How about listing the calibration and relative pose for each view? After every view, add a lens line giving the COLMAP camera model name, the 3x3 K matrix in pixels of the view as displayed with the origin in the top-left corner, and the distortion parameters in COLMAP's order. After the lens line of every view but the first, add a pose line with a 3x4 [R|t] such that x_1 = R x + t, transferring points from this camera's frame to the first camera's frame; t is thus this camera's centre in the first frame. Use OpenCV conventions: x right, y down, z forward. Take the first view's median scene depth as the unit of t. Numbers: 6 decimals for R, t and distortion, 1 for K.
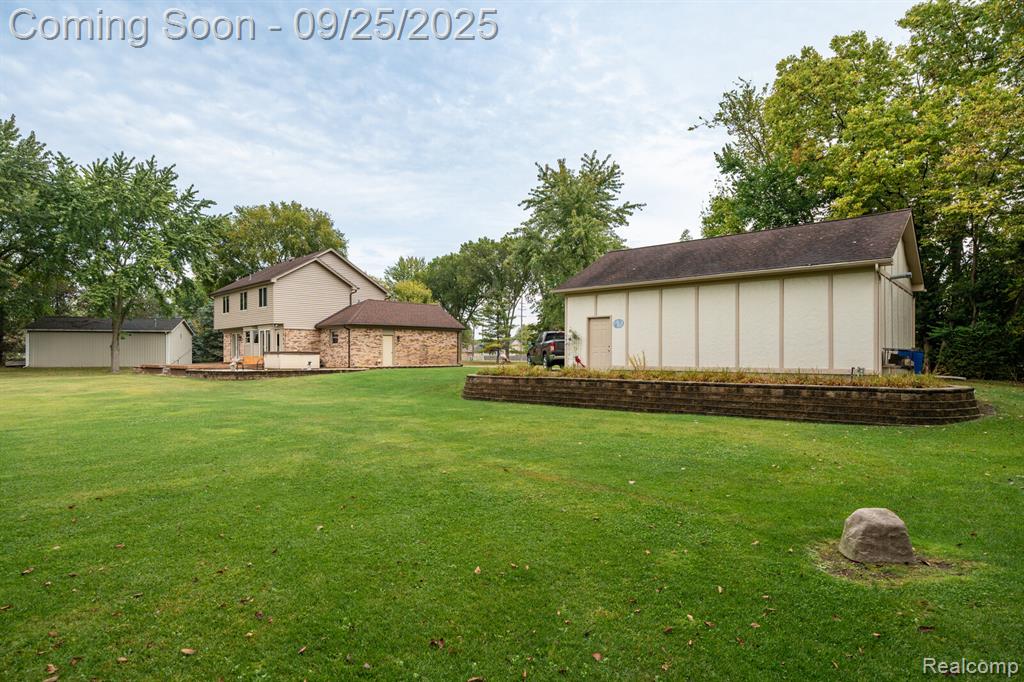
lens RADIAL K [[533.9, 0, 507.7], [0, 533.9, 348.9], [0, 0, 1]] dist [-0.007303, -0.000690]
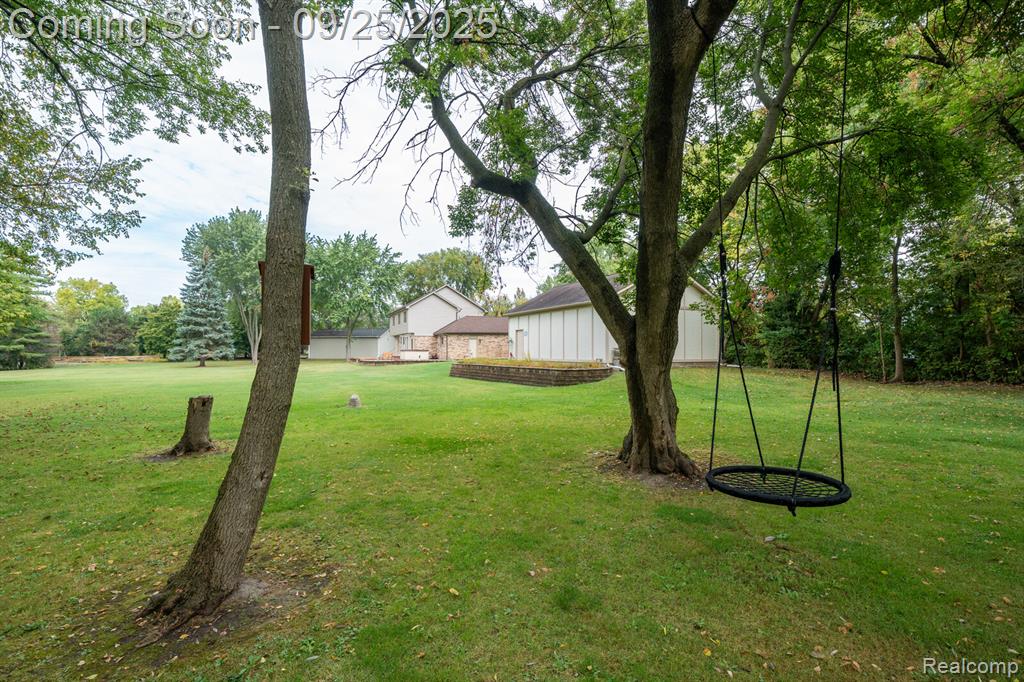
lens RADIAL K [[454.3, 0, 517.5], [0, 454.3, 340.1], [0, 0, 1]] dist [-0.002567, -0.003076]
pose [[0.936702, -0.010916, -0.349957, 0.357785], [0.007102, 0.999901, -0.012180, -0.004361], [0.350056, 0.008924, 0.936686, -0.200313]]
